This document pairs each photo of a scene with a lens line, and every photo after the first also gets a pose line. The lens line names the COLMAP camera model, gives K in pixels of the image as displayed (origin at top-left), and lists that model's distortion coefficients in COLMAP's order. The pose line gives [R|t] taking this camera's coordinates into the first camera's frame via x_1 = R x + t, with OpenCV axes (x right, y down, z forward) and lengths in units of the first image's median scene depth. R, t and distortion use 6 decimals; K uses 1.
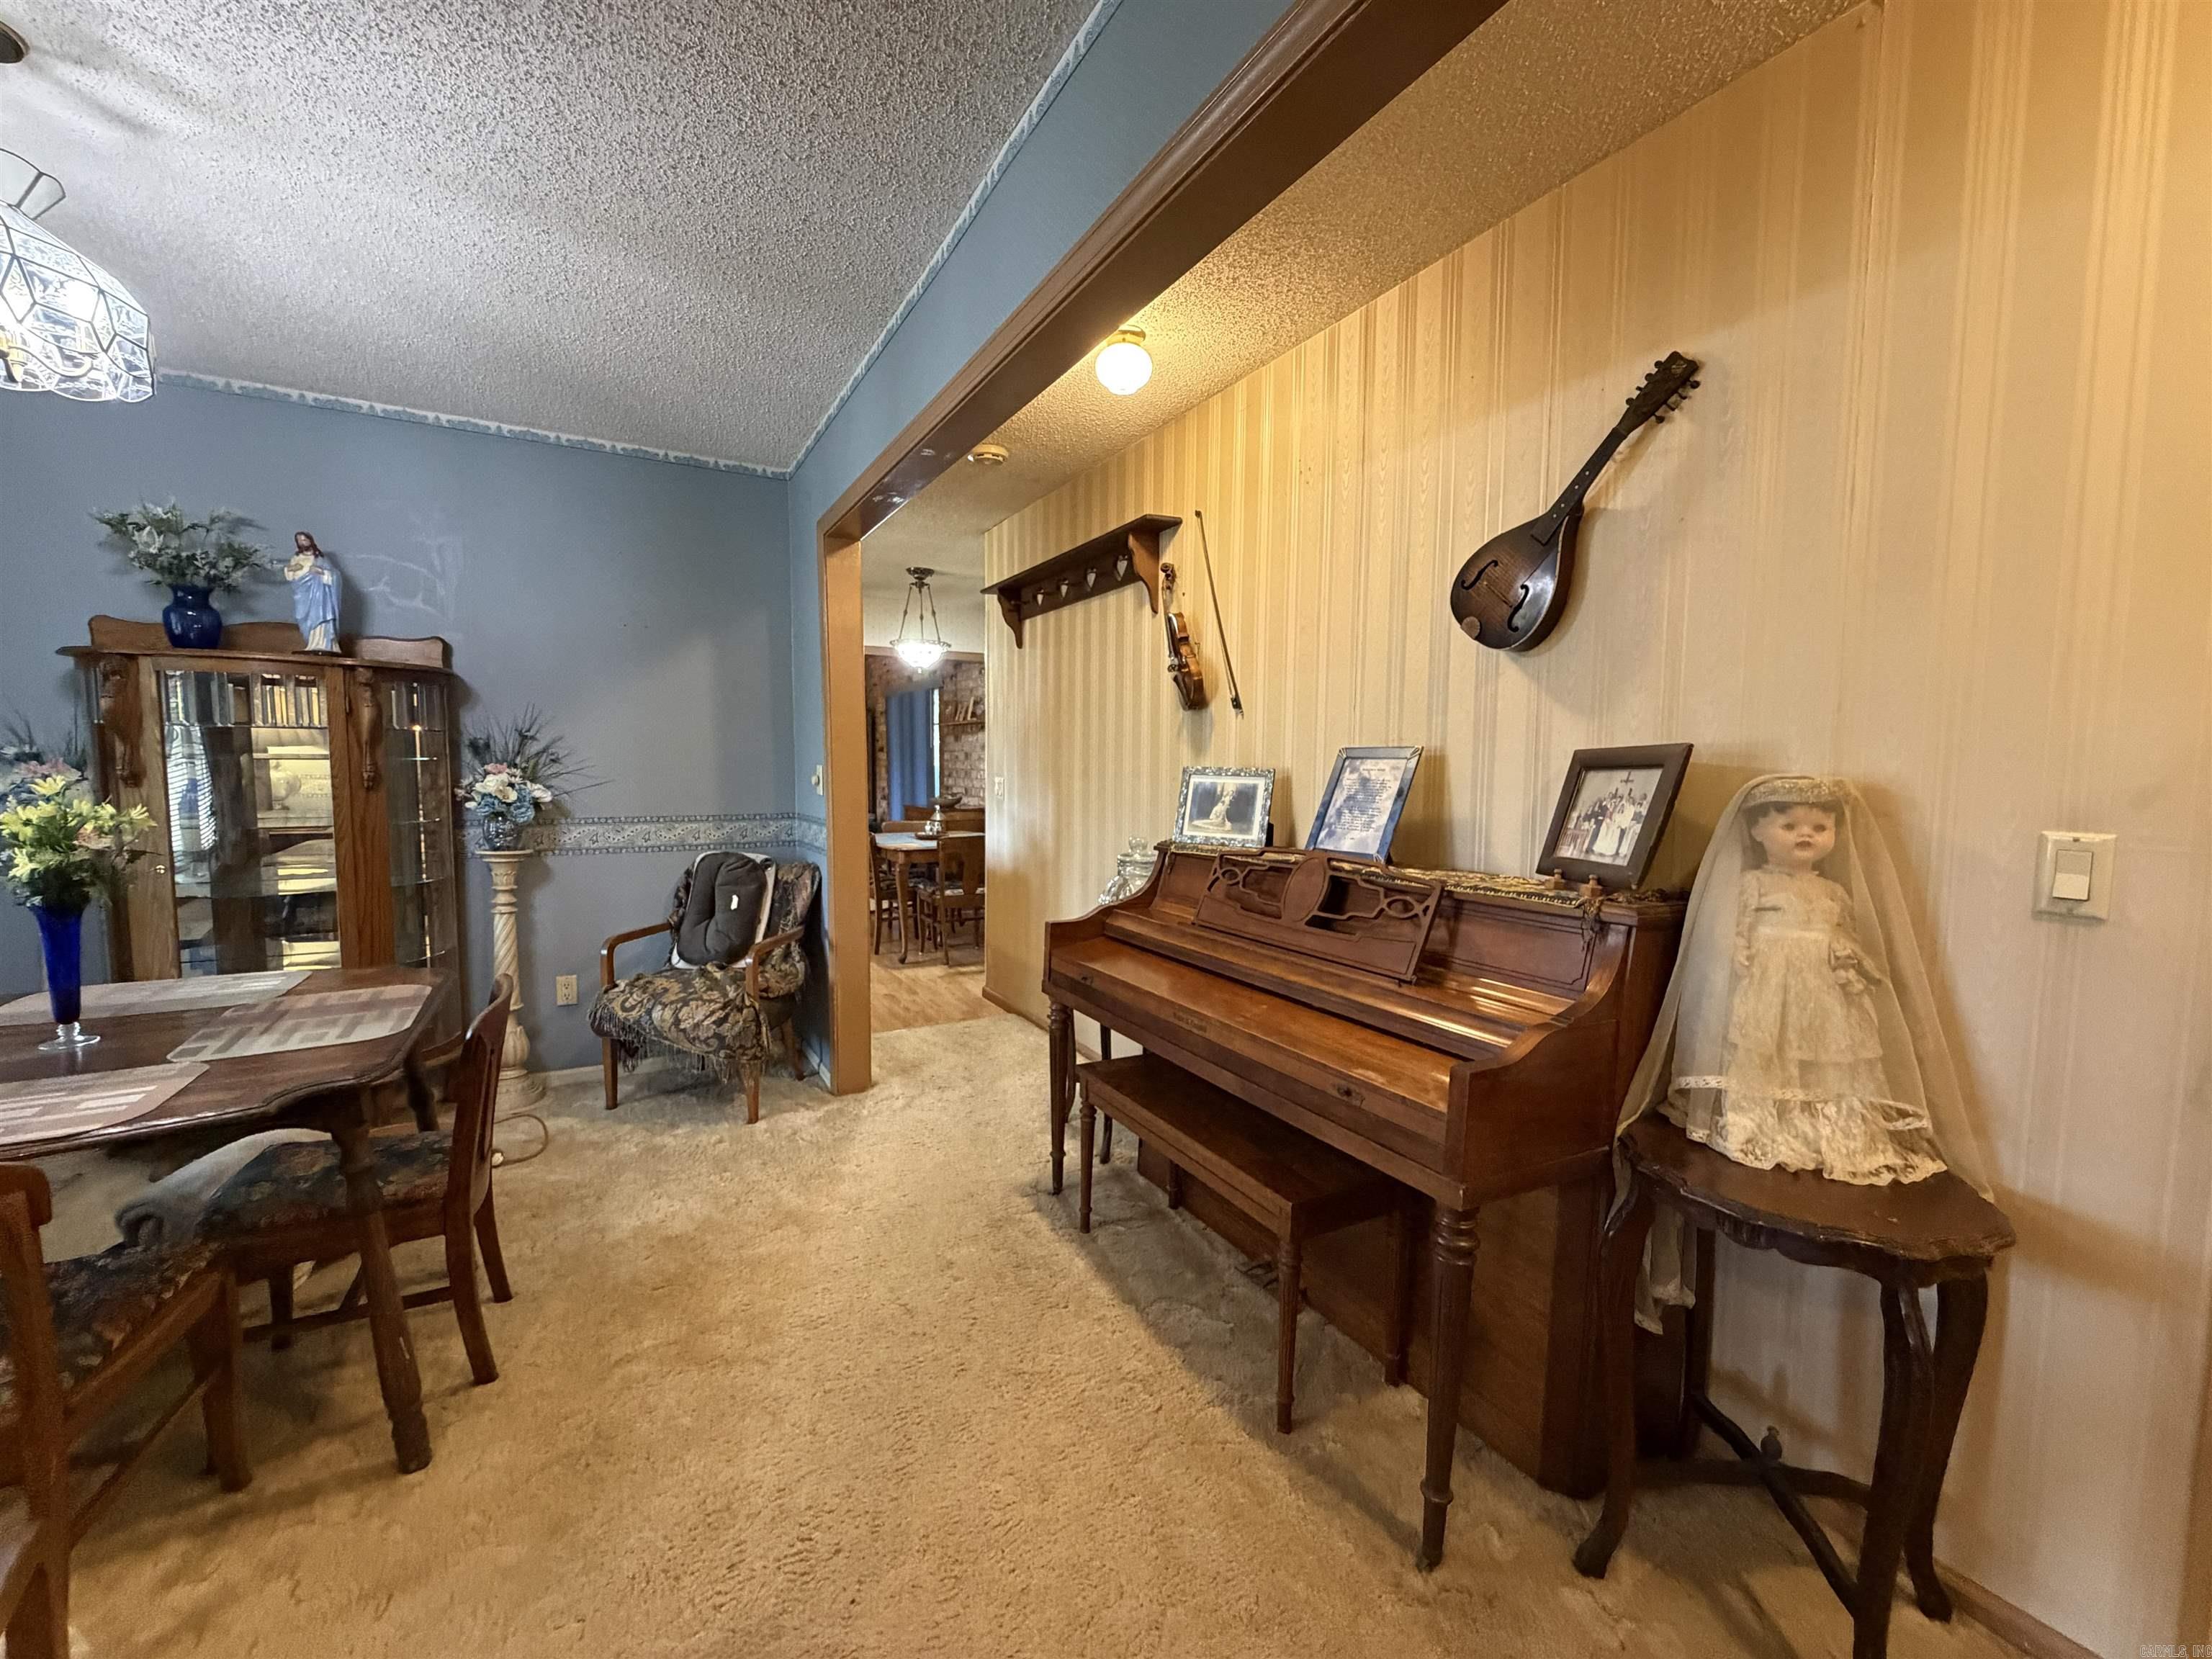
lens RADIAL K [[886.1, 0, 1103.6], [0, 886.1, 827.3], [0, 0, 1]] dist [-0.001117, 0.000714]
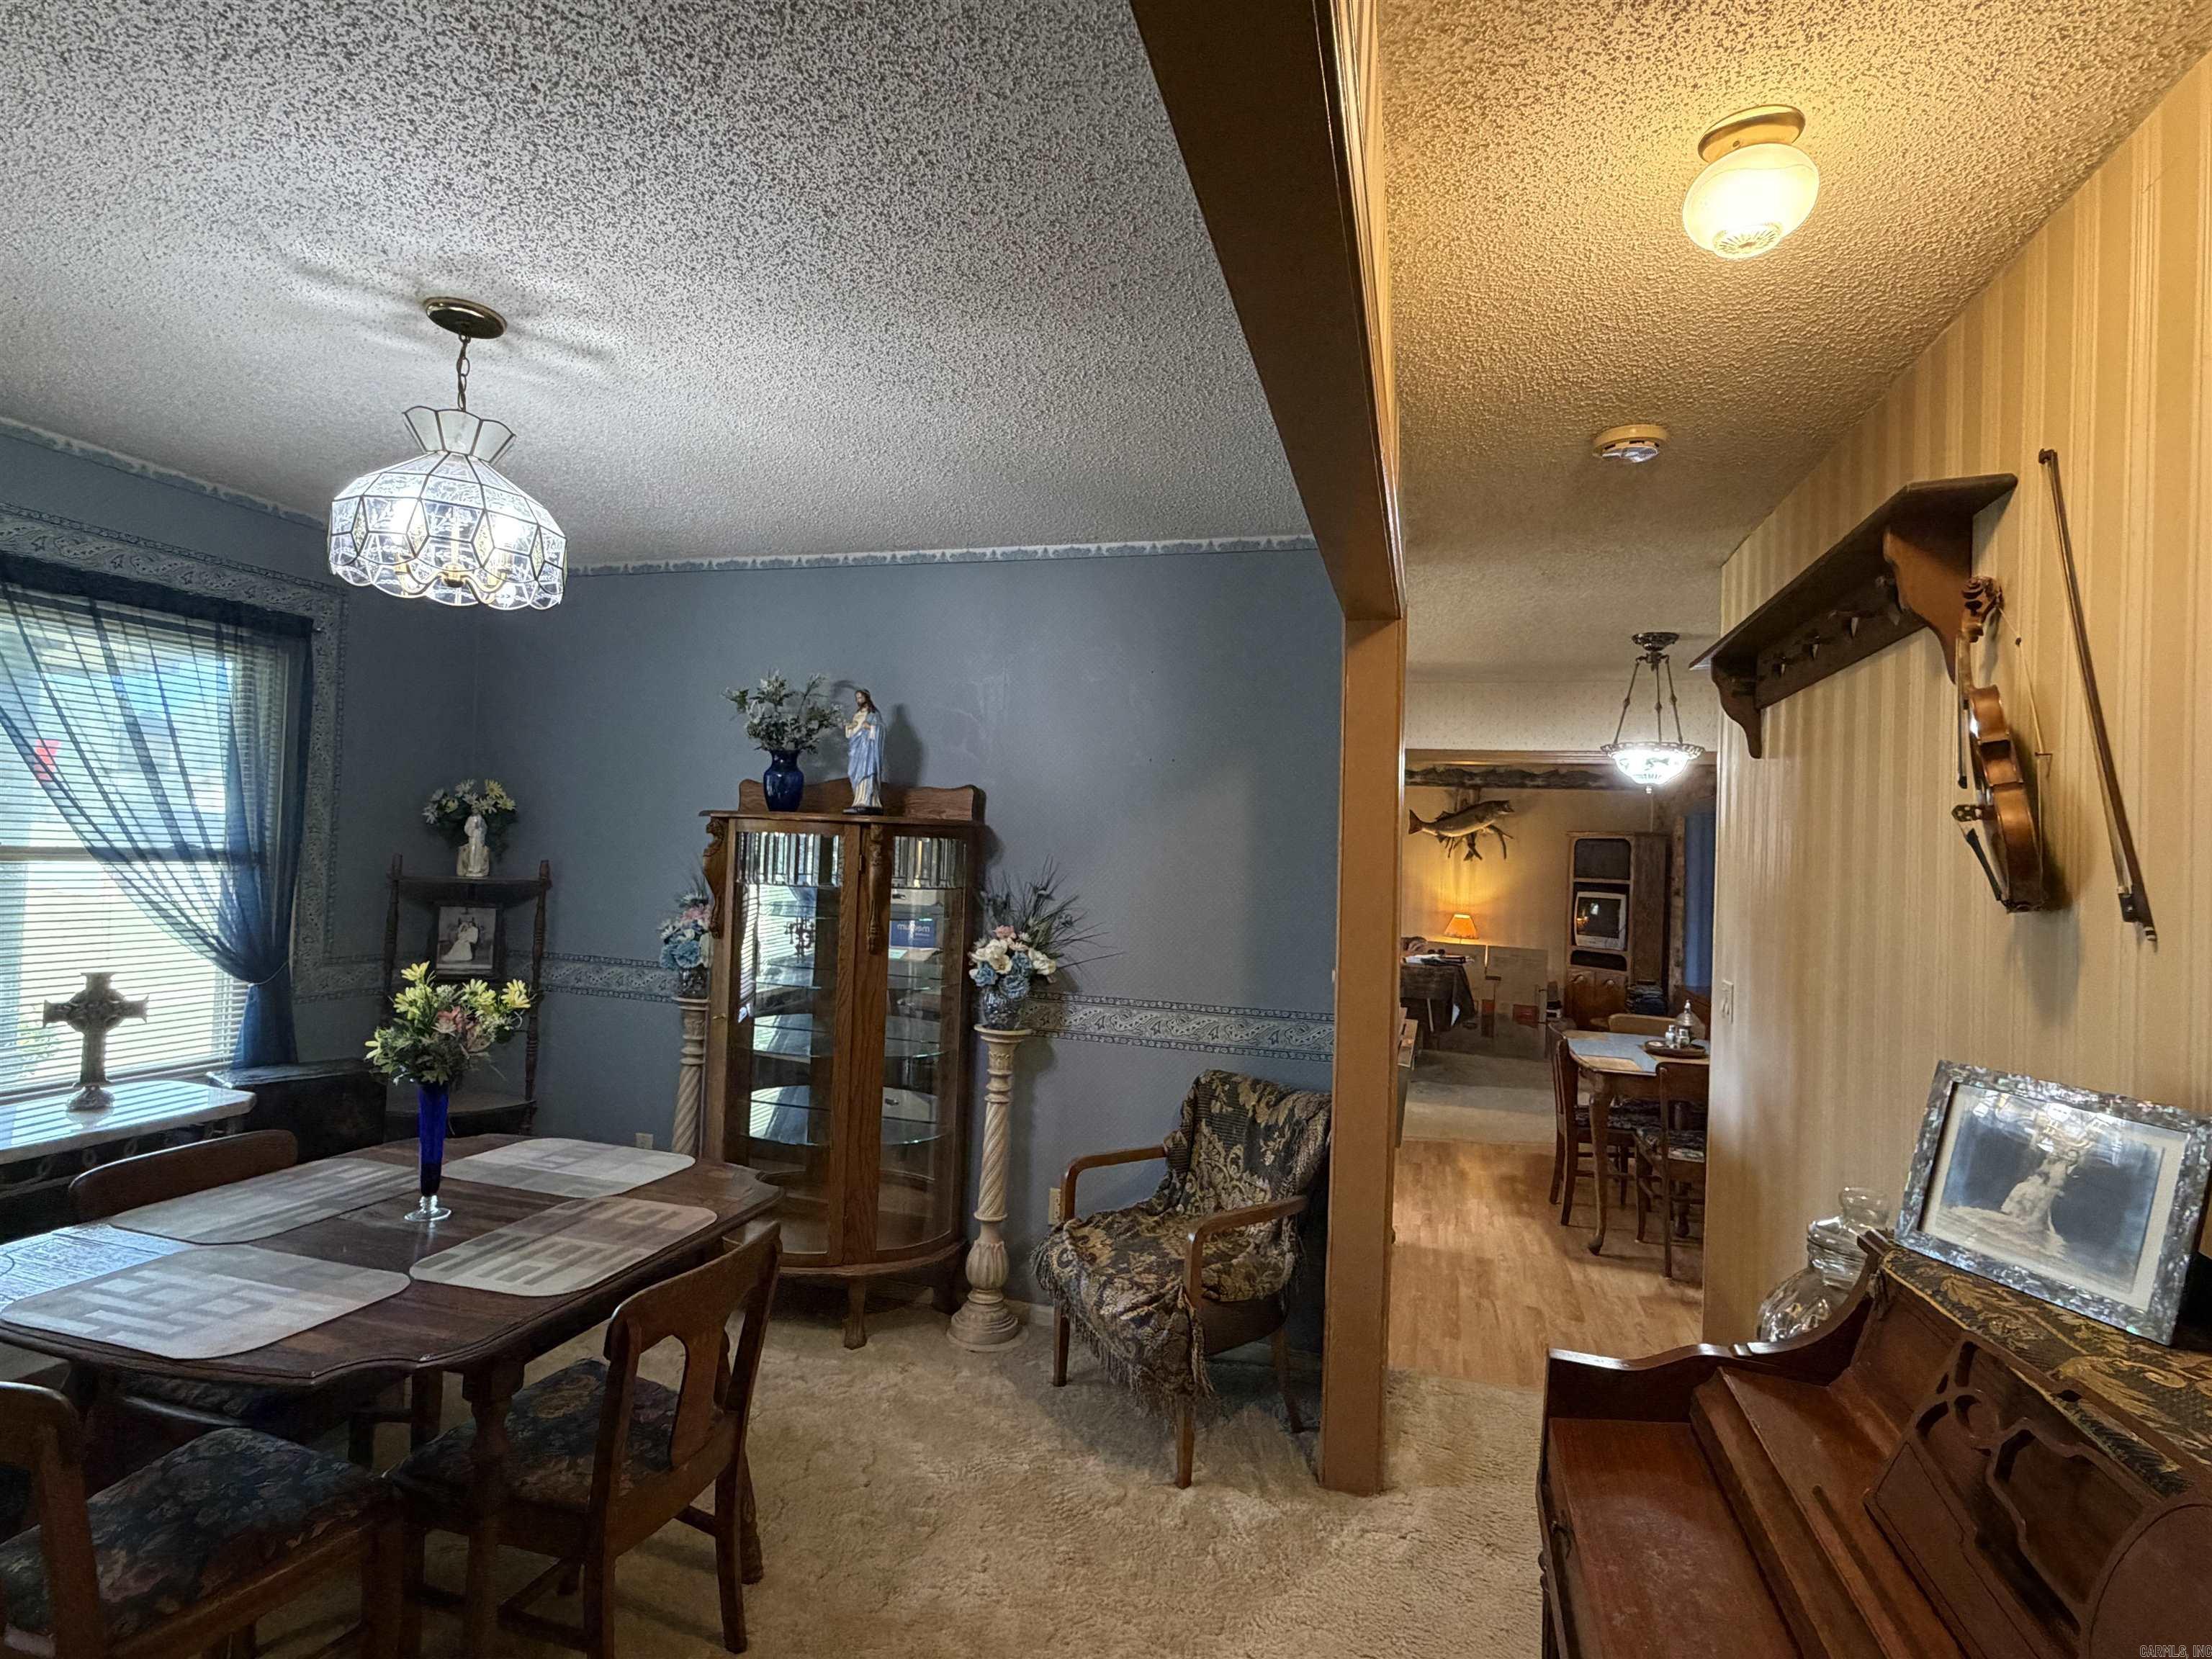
lens RADIAL K [[1106.4, 0, 1108.5], [0, 1106.4, 827.8], [0, 0, 1]] dist [0.000257, -0.001044]
pose [[0.699087, 0.000554, -0.715036, 0.162424], [-0.088264, 0.992419, -0.085527, -0.084550], [0.709568, 0.122903, 0.693836, 0.308709]]
